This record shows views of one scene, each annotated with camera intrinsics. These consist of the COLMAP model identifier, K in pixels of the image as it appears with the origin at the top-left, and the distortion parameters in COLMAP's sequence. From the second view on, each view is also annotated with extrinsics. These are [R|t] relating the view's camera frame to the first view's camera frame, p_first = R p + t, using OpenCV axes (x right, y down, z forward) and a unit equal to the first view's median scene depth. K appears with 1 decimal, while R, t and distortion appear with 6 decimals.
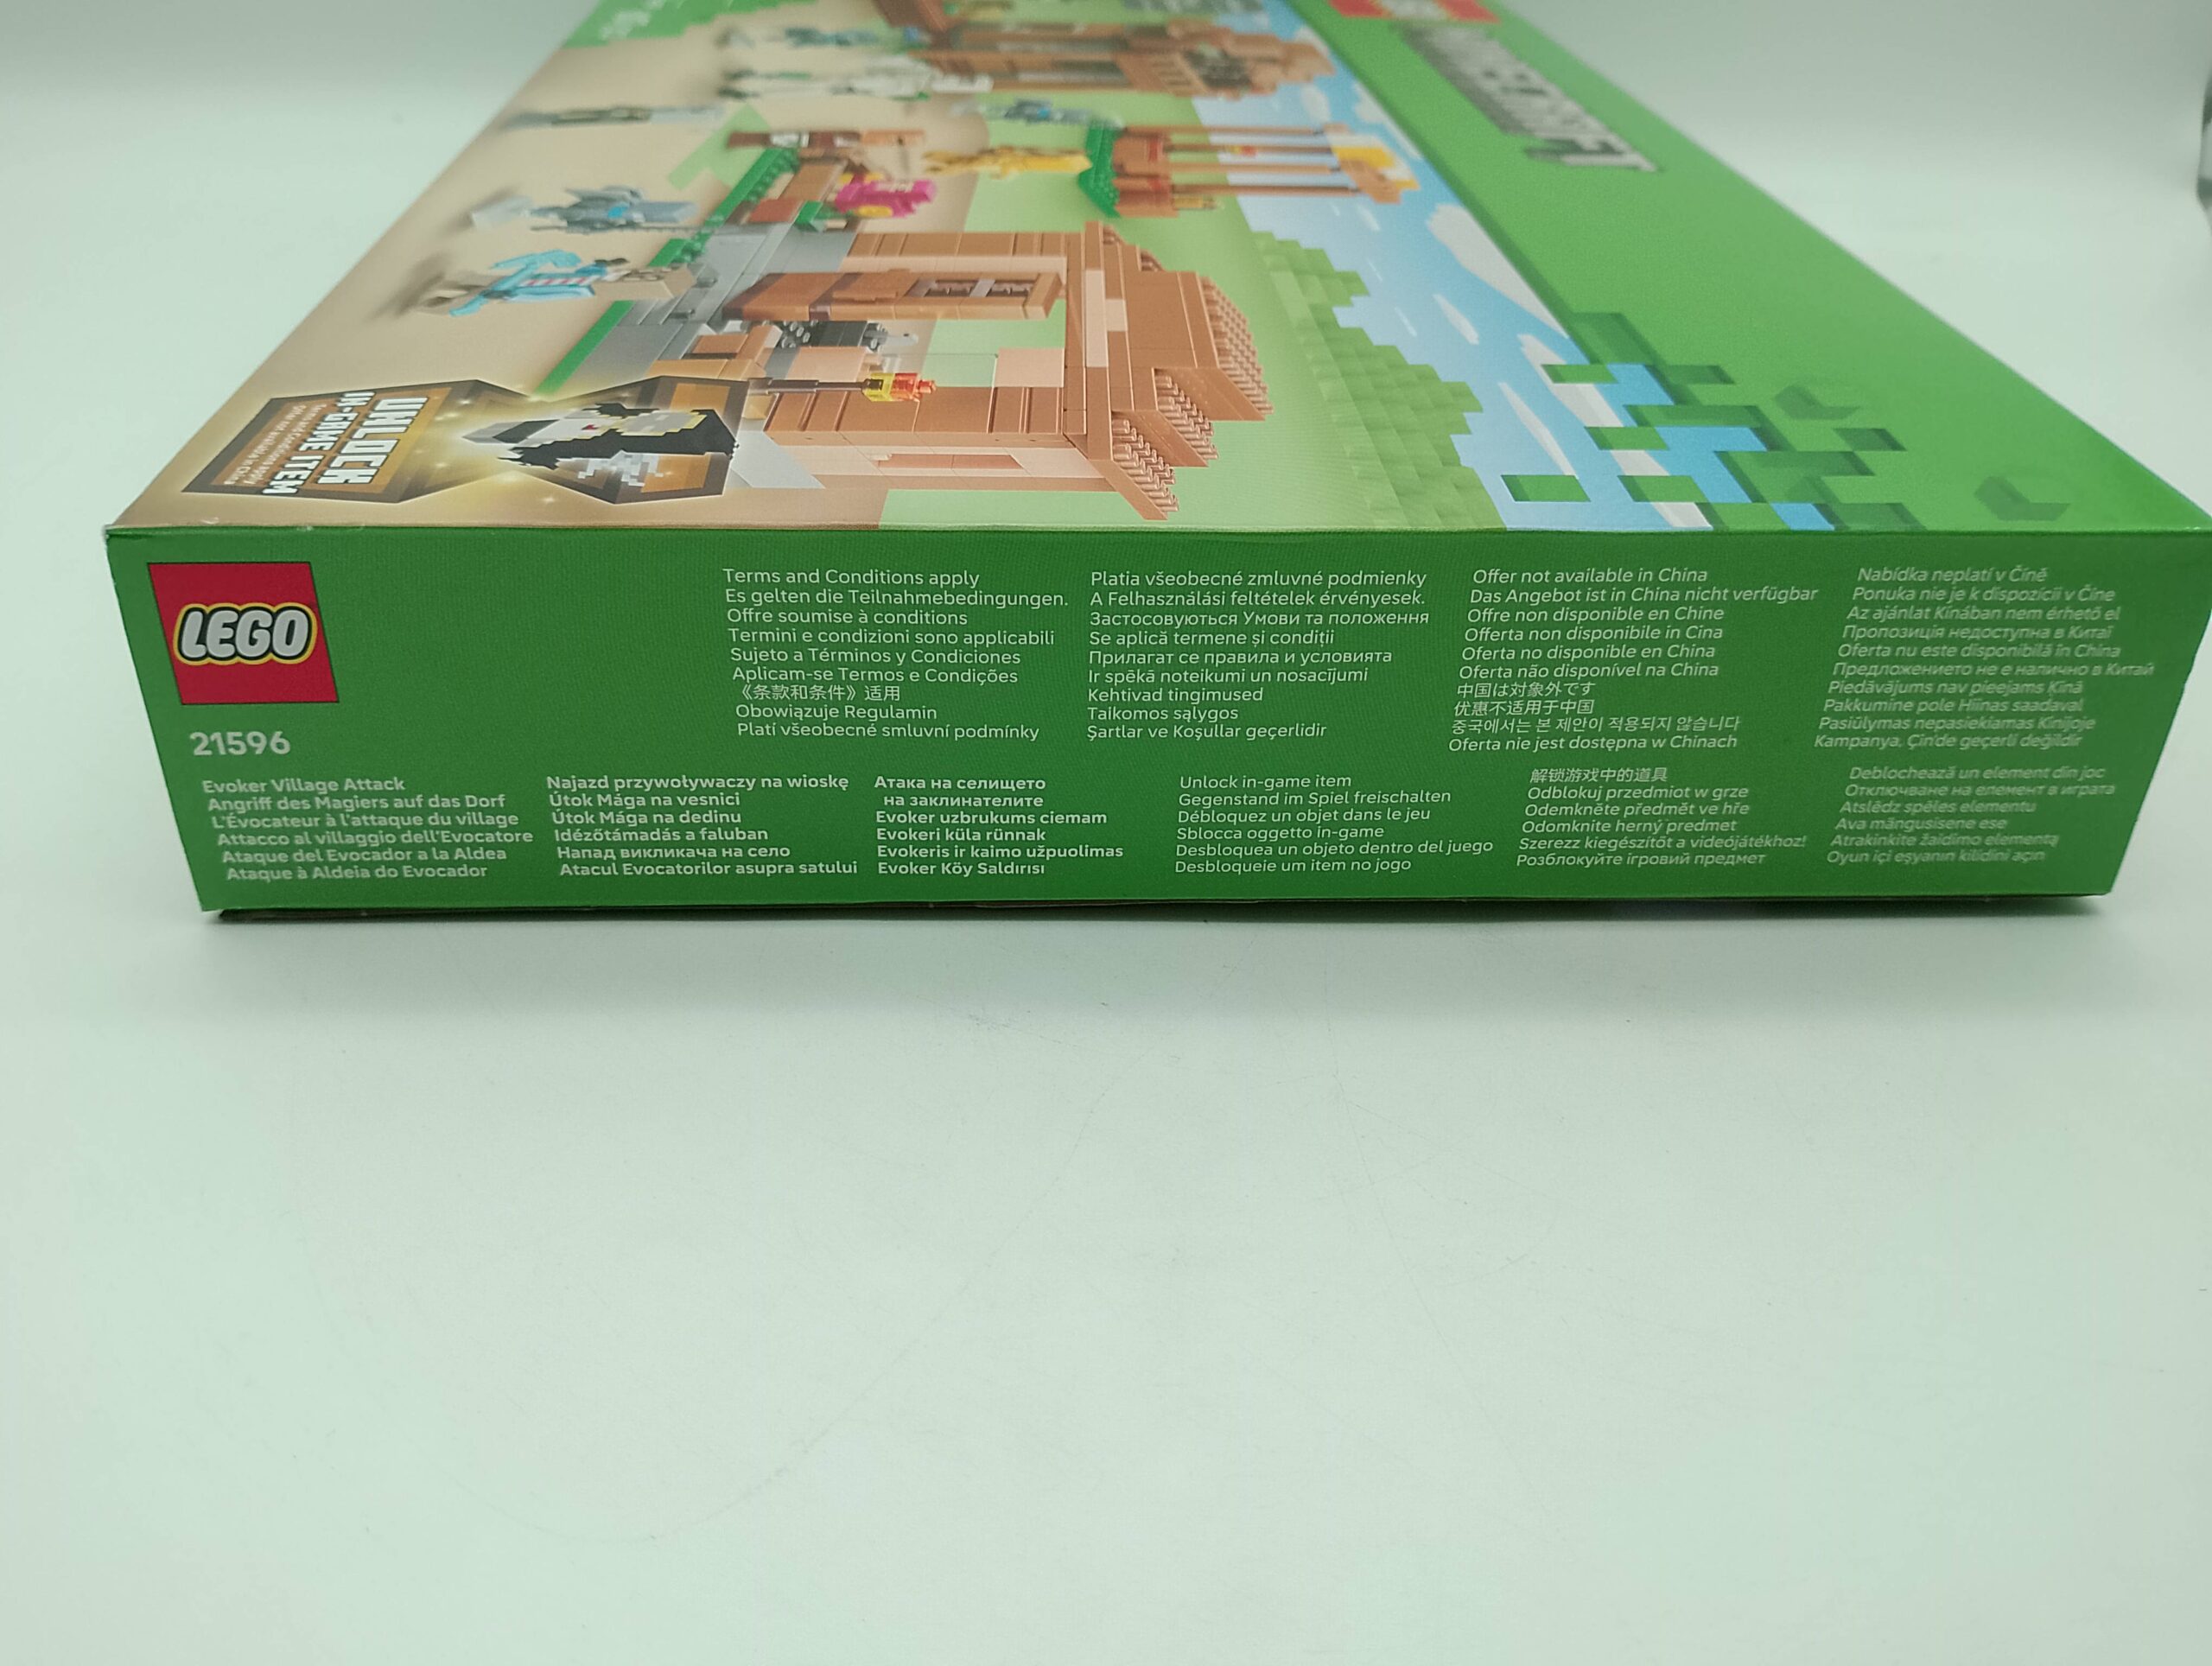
lens RADIAL K [[1847.9, 0, 1106.0], [0, 1847.9, 833.0], [0, 0, 1]] dist [0.105531, -0.245172]
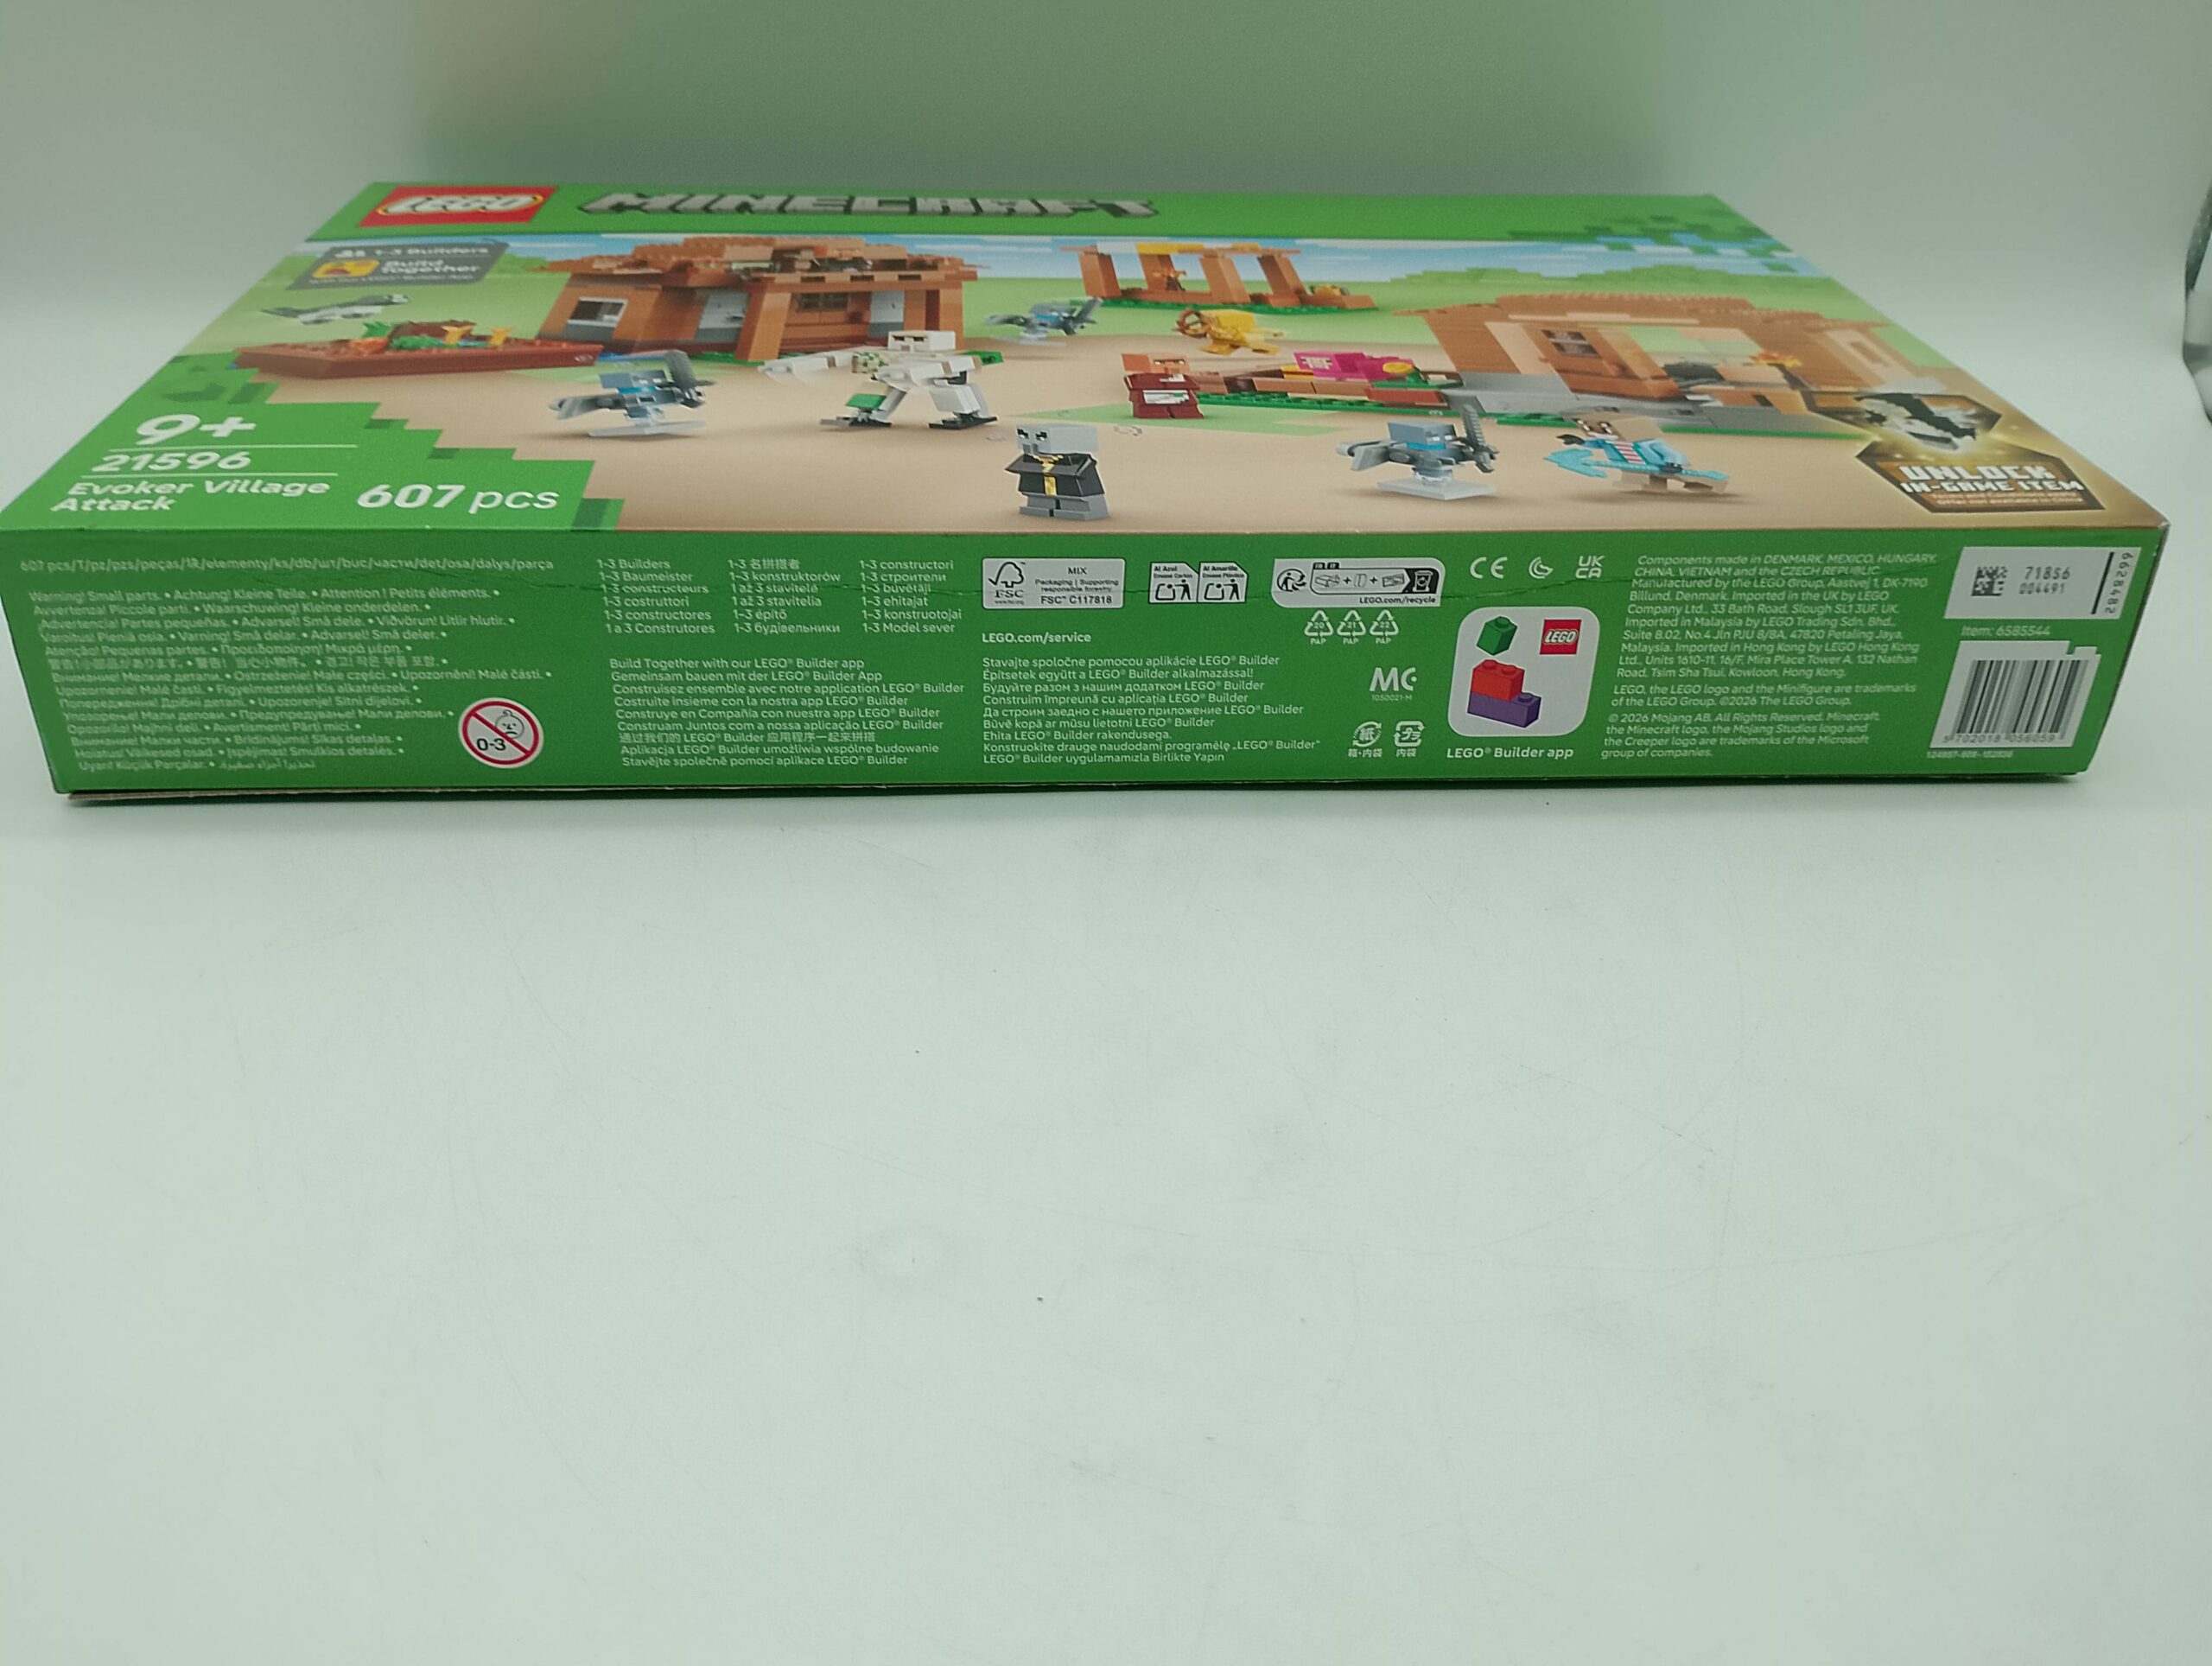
lens RADIAL K [[1847.9, 0, 1106.0], [0, 1847.9, 833.0], [0, 0, 1]] dist [0.105531, -0.245172]
pose [[-0.001672, -0.553761, 0.832674, -1.687545], [0.521670, 0.709911, 0.473166, -1.014368], [-0.853146, 0.435172, 0.287694, 1.187158]]
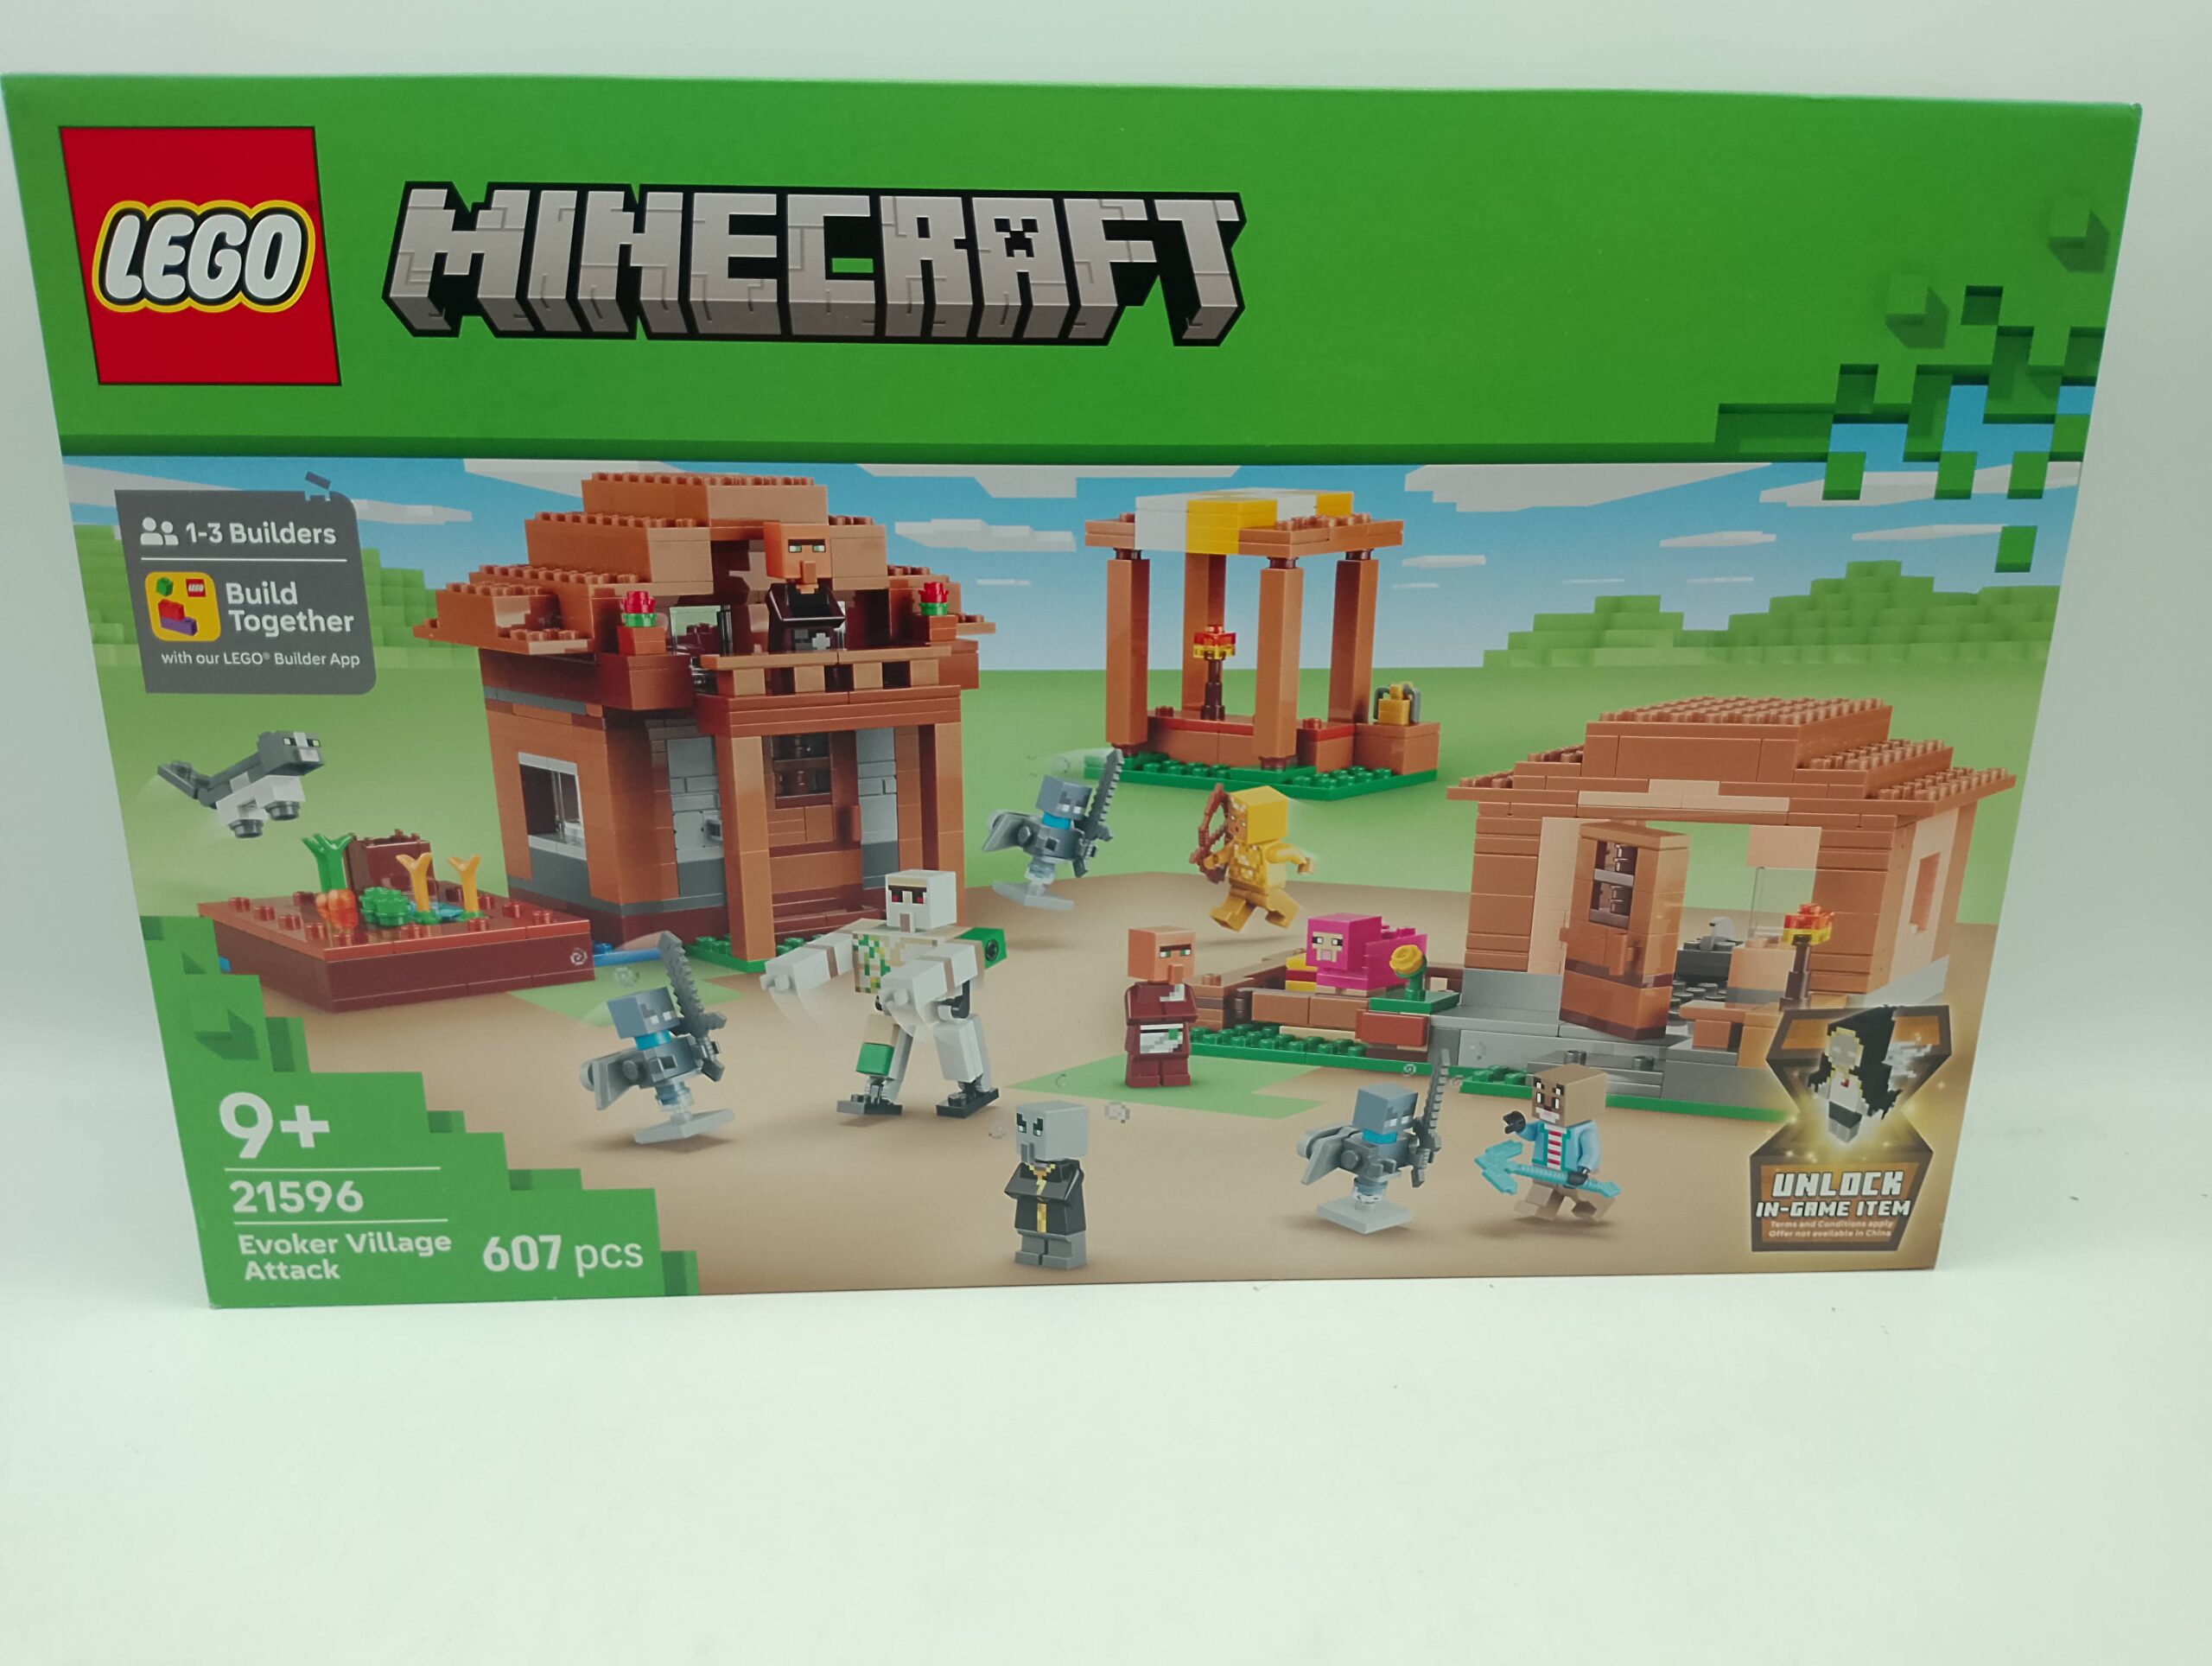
lens RADIAL K [[1847.9, 0, 1106.0], [0, 1847.9, 833.0], [0, 0, 1]] dist [0.105531, -0.245172]
pose [[0.074729, -0.927954, -0.365126, 0.487439], [0.498454, -0.282367, 0.819642, -1.783258], [-0.863689, -0.243249, 0.441441, 0.817188]]
